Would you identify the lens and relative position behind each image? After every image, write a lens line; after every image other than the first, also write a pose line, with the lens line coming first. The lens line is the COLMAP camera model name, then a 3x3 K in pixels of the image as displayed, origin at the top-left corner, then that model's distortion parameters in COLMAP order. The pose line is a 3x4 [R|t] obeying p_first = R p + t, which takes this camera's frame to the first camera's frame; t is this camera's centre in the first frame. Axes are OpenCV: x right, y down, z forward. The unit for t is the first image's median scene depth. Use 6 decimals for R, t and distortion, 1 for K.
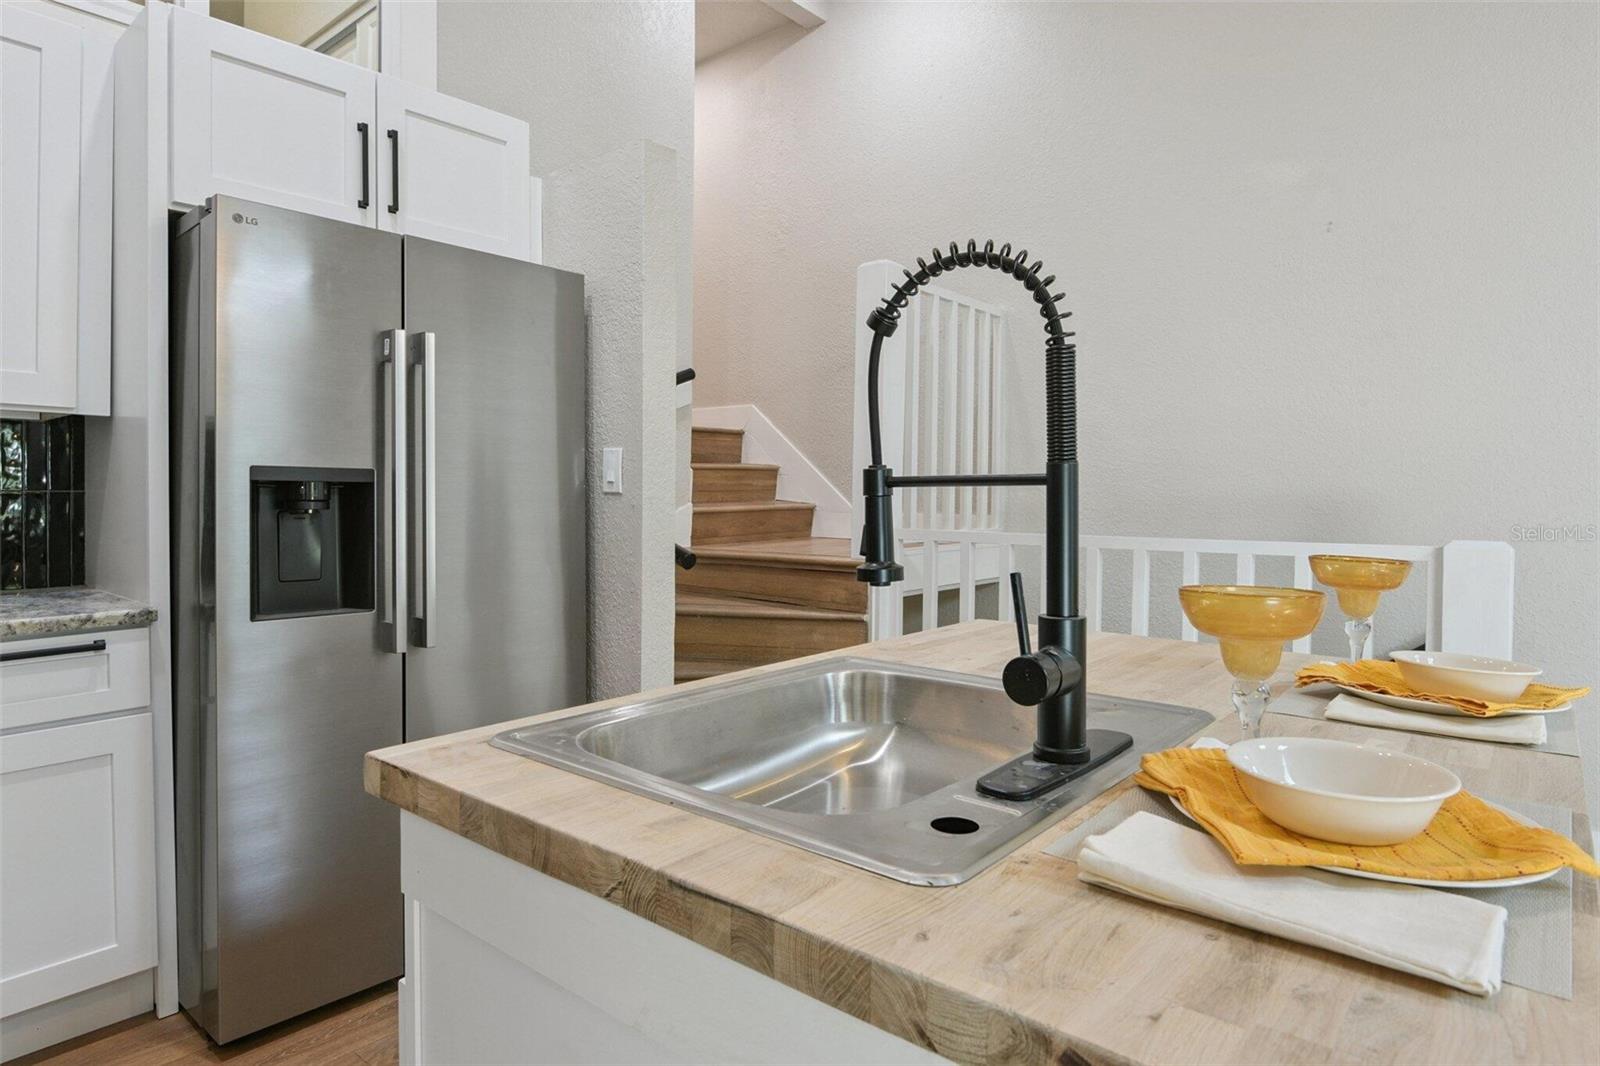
lens RADIAL K [[916.5, 0, 803.2], [0, 916.5, 501.0], [0, 0, 1]] dist [-0.003600, -0.012451]
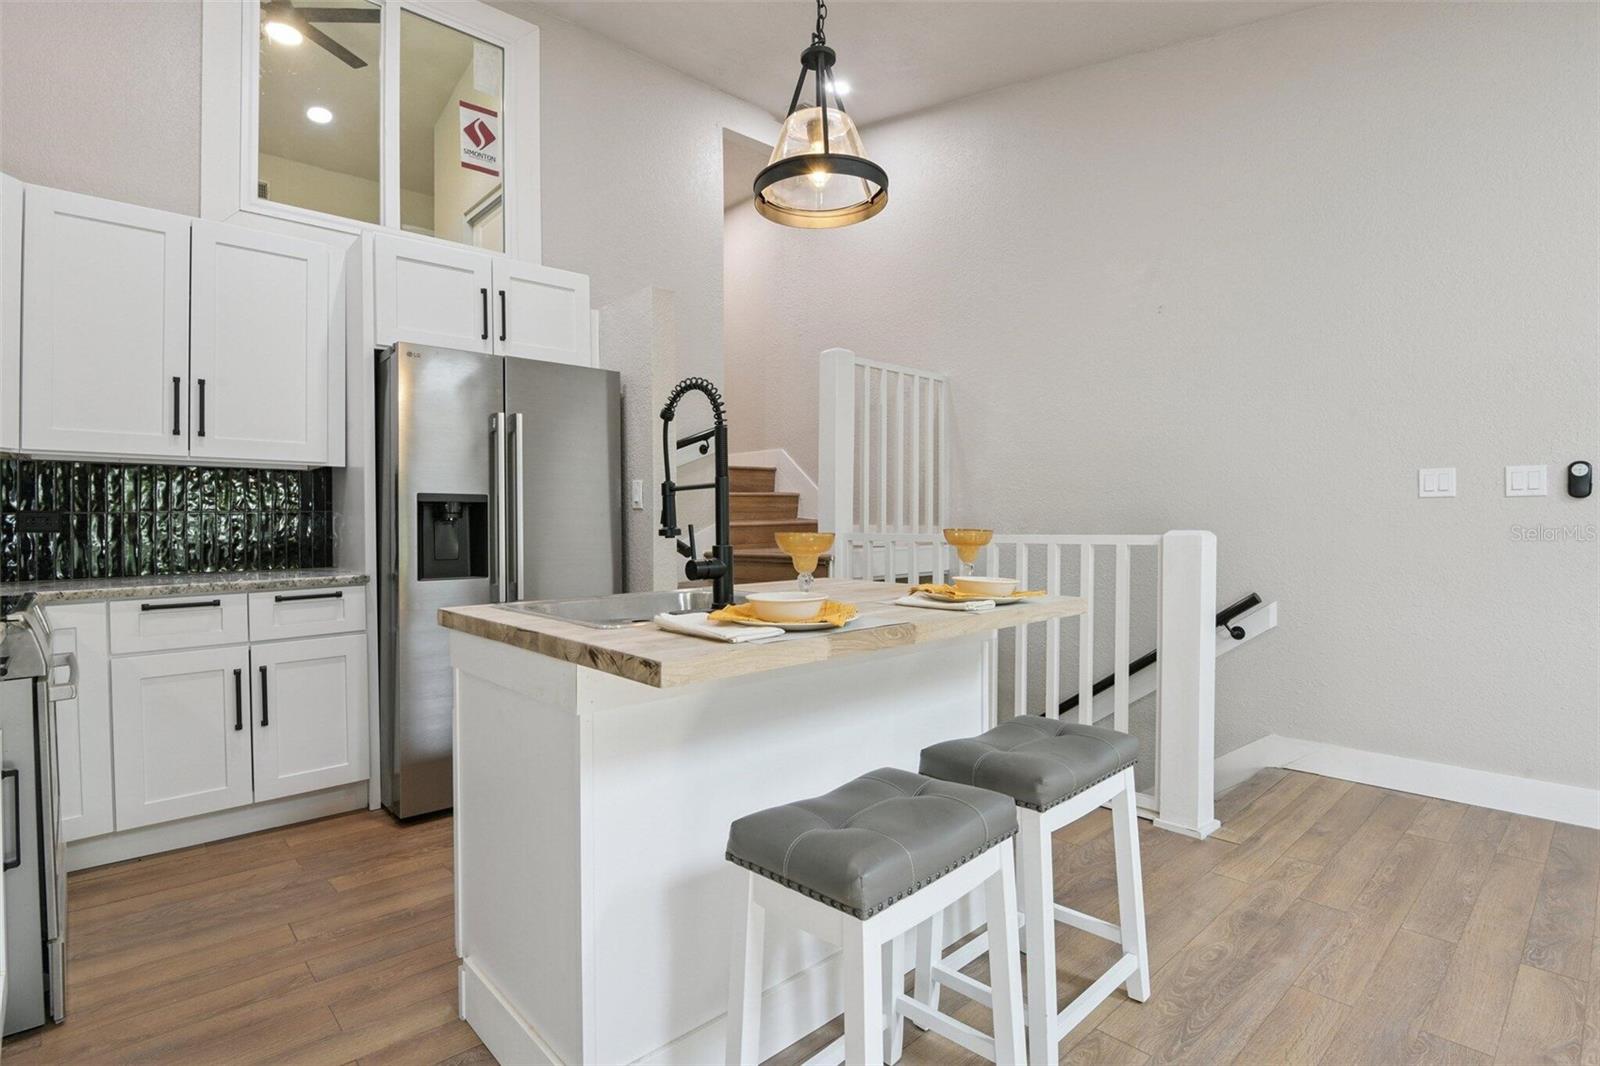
lens RADIAL K [[785.2, 0, 800.5], [0, 785.2, 520.5], [0, 0, 1]] dist [-0.003232, -0.010465]
pose [[0.990659, -0.012565, -0.135785, 0.324309], [0.011046, 0.999868, -0.011933, 0.039453], [0.135917, 0.010322, 0.990666, -0.389852]]
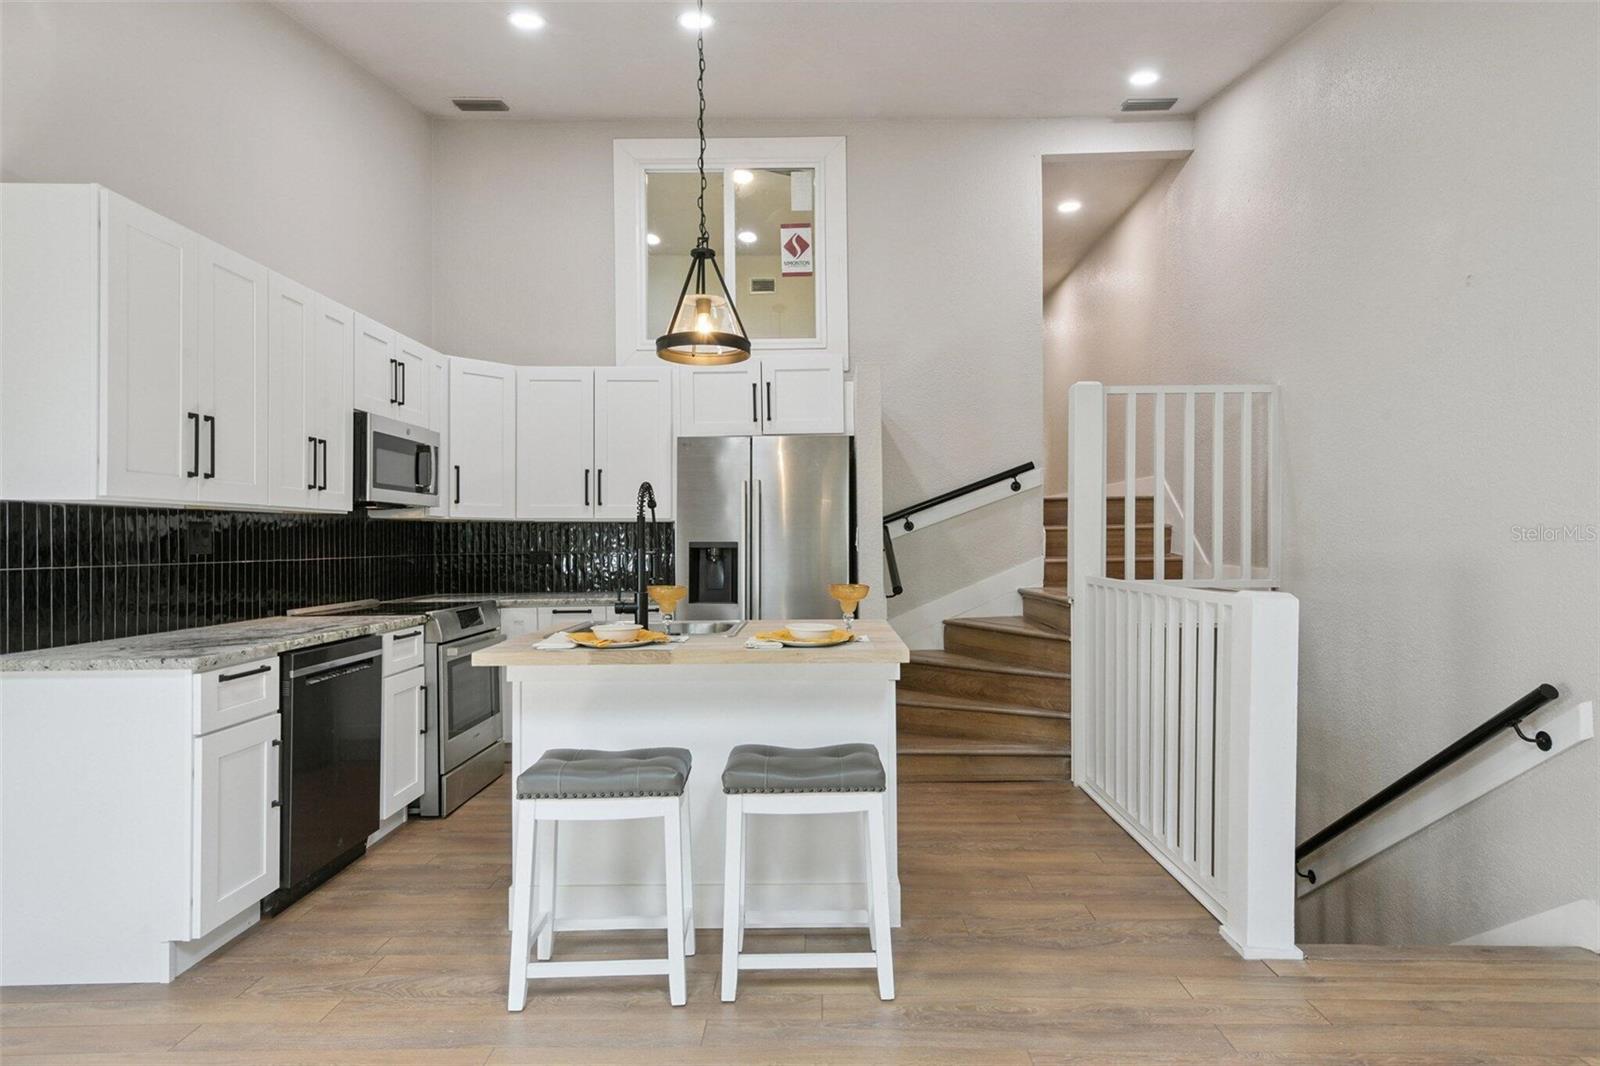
lens RADIAL K [[899.2, 0, 808.8], [0, 899.2, 530.9], [0, 0, 1]] dist [0.027134, -0.000560]
pose [[0.627566, -0.016575, -0.778387, 1.474210], [0.001512, 0.999797, -0.020071, -0.017402], [0.778562, 0.011419, 0.627464, -0.287303]]
